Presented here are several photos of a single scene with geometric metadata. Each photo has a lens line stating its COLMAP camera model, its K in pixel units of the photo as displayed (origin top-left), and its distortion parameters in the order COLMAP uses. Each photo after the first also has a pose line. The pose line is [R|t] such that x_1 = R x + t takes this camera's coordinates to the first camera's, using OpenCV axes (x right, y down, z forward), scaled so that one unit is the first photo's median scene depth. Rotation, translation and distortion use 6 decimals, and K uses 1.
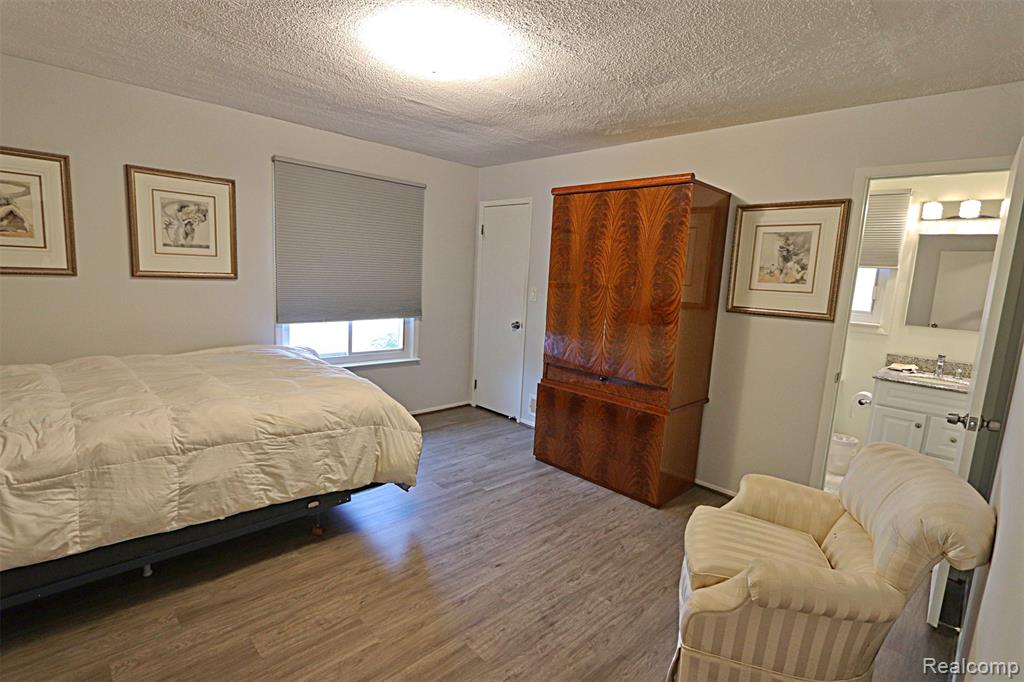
lens RADIAL K [[492.4, 0, 503.5], [0, 492.4, 343.2], [0, 0, 1]] dist [-0.009050, -0.000117]
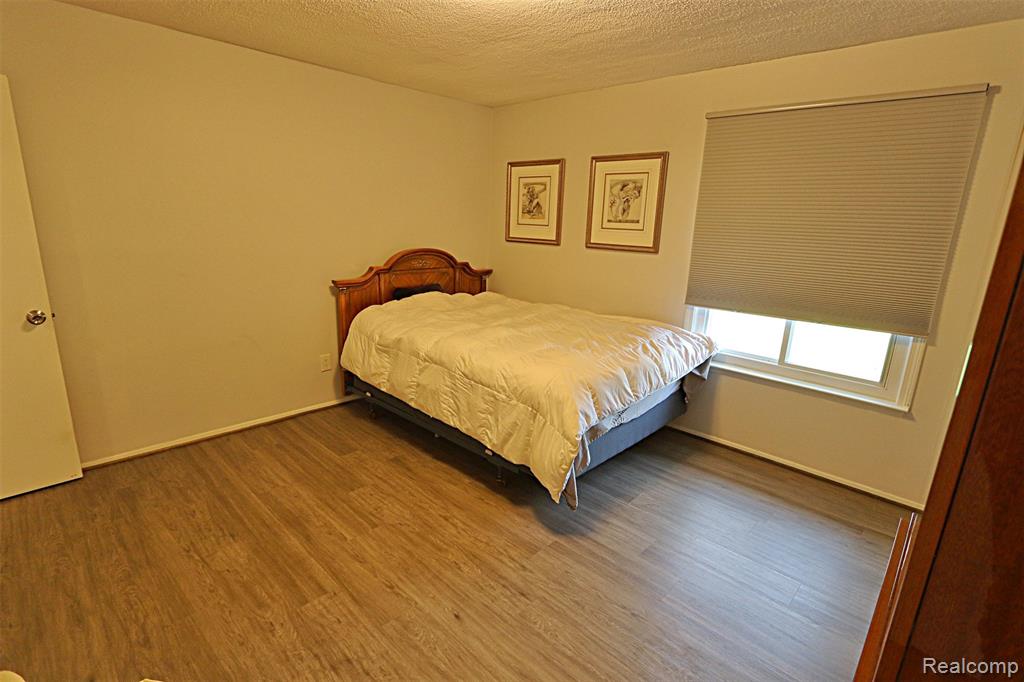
lens RADIAL K [[492.4, 0, 503.5], [0, 492.4, 343.2], [0, 0, 1]] dist [-0.009050, -0.000117]
pose [[0.040412, 0.197740, -0.979421, 0.626284], [-0.180203, 0.965591, 0.187512, -0.116268], [0.982799, 0.168916, 0.074655, 0.883472]]
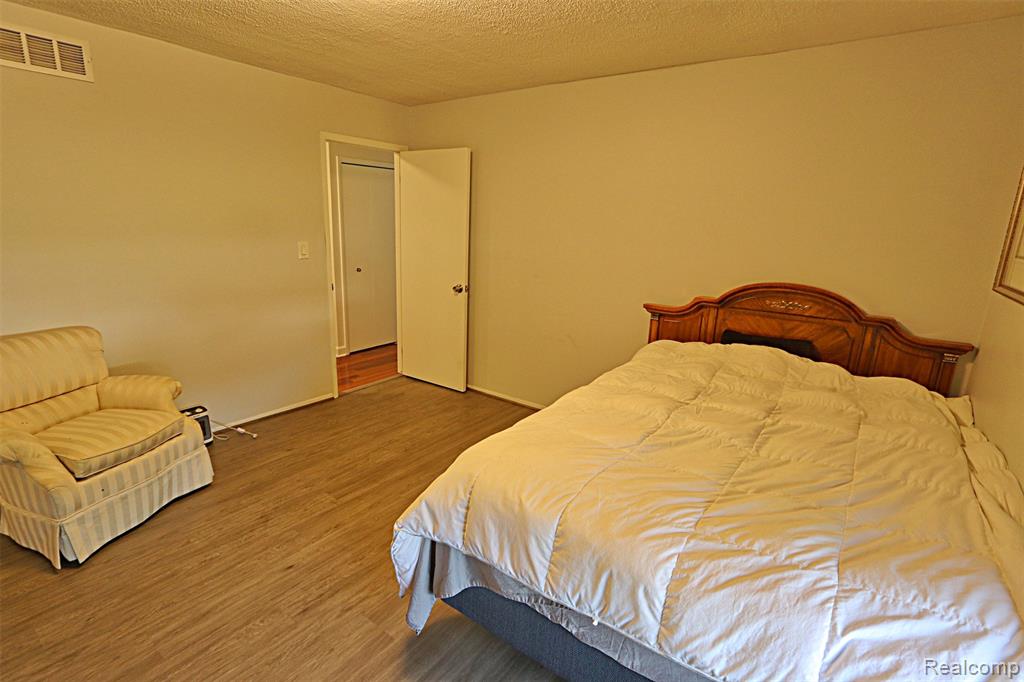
lens RADIAL K [[492.4, 0, 503.5], [0, 492.4, 343.2], [0, 0, 1]] dist [-0.009050, -0.000117]
pose [[-0.982759, -0.040979, -0.180295, -0.200469], [-0.107127, 0.920974, 0.374608, -0.275736], [0.150696, 0.387464, -0.909485, 1.603015]]
